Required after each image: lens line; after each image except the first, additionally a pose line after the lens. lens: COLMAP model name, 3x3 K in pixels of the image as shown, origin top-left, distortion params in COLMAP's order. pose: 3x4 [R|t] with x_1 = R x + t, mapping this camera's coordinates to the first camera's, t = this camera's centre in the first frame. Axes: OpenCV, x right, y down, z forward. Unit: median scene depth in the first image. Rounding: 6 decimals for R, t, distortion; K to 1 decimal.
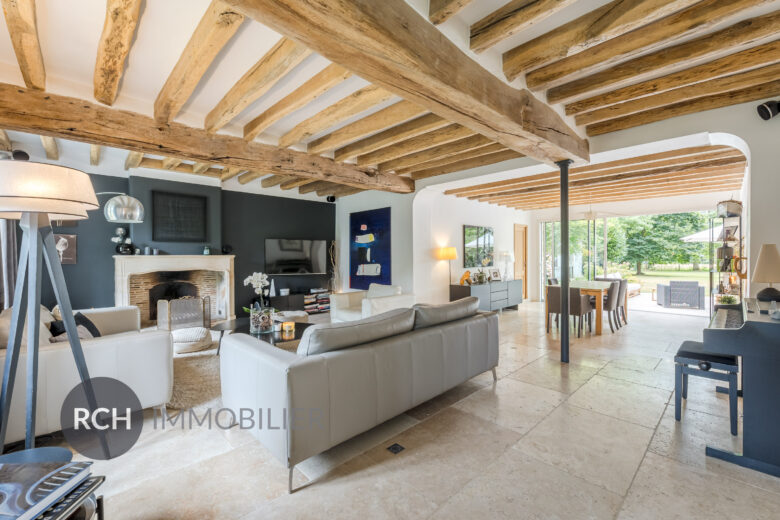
lens RADIAL K [[333.9, 0, 392.6], [0, 333.9, 256.9], [0, 0, 1]] dist [-0.001587, -0.000125]
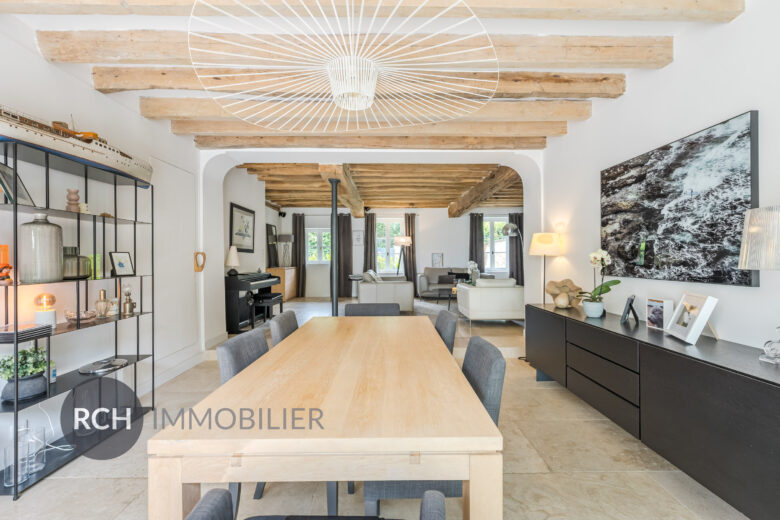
lens RADIAL K [[333.9, 0, 396.0], [0, 333.9, 254.3], [0, 0, 1]] dist [-0.001587, -0.000125]
pose [[-0.674985, 0.000834, -0.737831, 0.609757], [0.005951, 0.999973, -0.004315, 0.006730], [0.737807, -0.007303, -0.674972, 0.954678]]
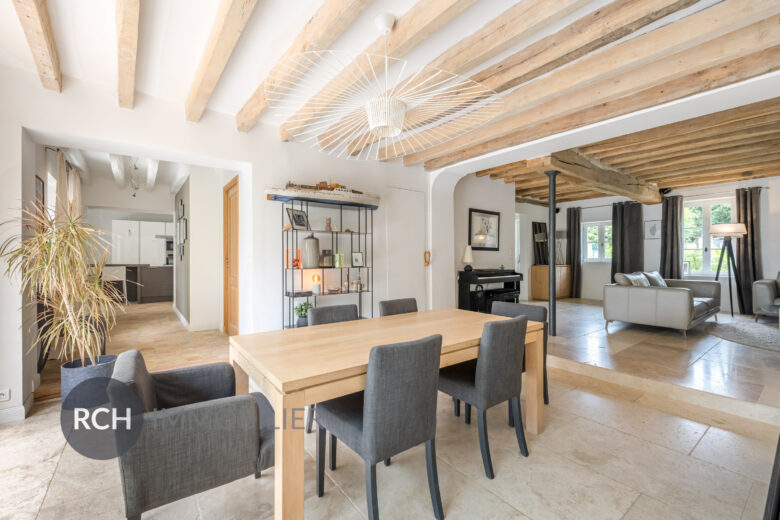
lens RADIAL K [[333.9, 0, 394.2], [0, 333.9, 258.3], [0, 0, 1]] dist [-0.001587, -0.000125]
pose [[-0.994162, 0.007734, 0.107619, 0.442271], [0.008790, 0.999918, 0.009345, 0.006527], [-0.107538, 0.010236, -0.994148, 1.052905]]
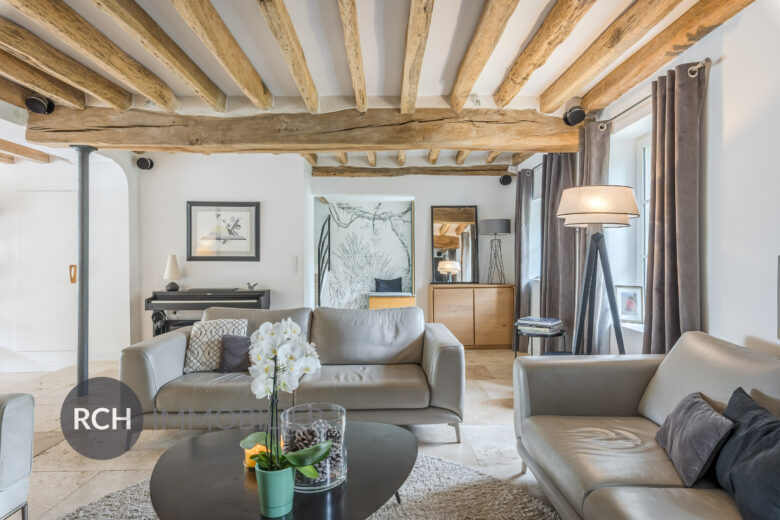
lens RADIAL K [[454.2, 0, 395.7], [0, 454.2, 261.7], [0, 0, 1]] dist [0.003881, -0.000188]
pose [[-0.742950, 0.007752, 0.669302, -0.351630], [0.012738, 0.999916, 0.002558, -0.000338], [-0.669225, 0.010426, -0.742986, 0.607185]]
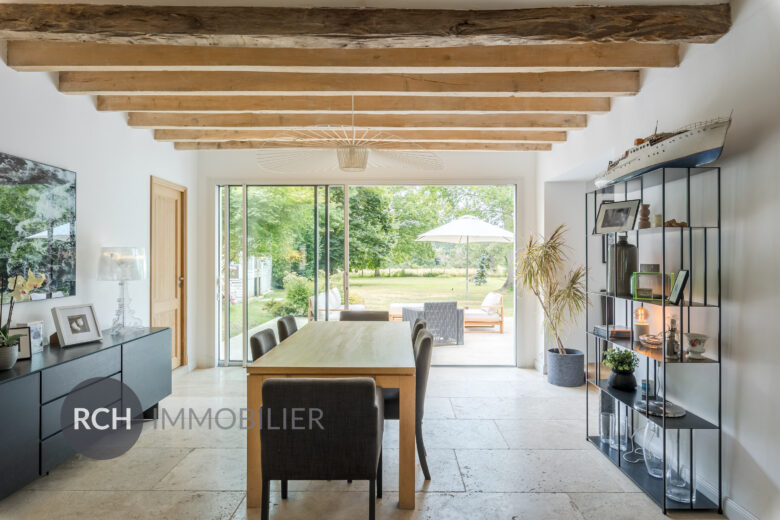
lens RADIAL K [[450.6, 0, 392.0], [0, 450.6, 259.2], [0, 0, 1]] dist [0.000976, 0.000275]
pose [[0.689674, 0.003527, 0.724111, 0.193985], [-0.001274, 0.999993, -0.003657, -0.004359], [-0.724119, 0.001600, 0.689673, 0.477212]]
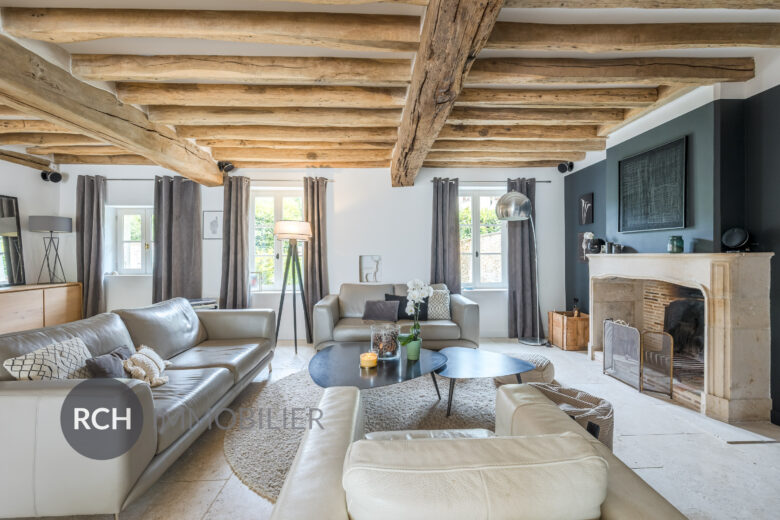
lens RADIAL K [[333.9, 0, 392.2], [0, 333.9, 254.1], [0, 0, 1]] dist [-0.001587, -0.000125]
pose [[-0.657973, 0.004411, -0.753028, 0.075589], [0.004596, 0.999988, 0.001842, -0.004776], [0.753027, -0.002249, -0.657985, 0.699463]]
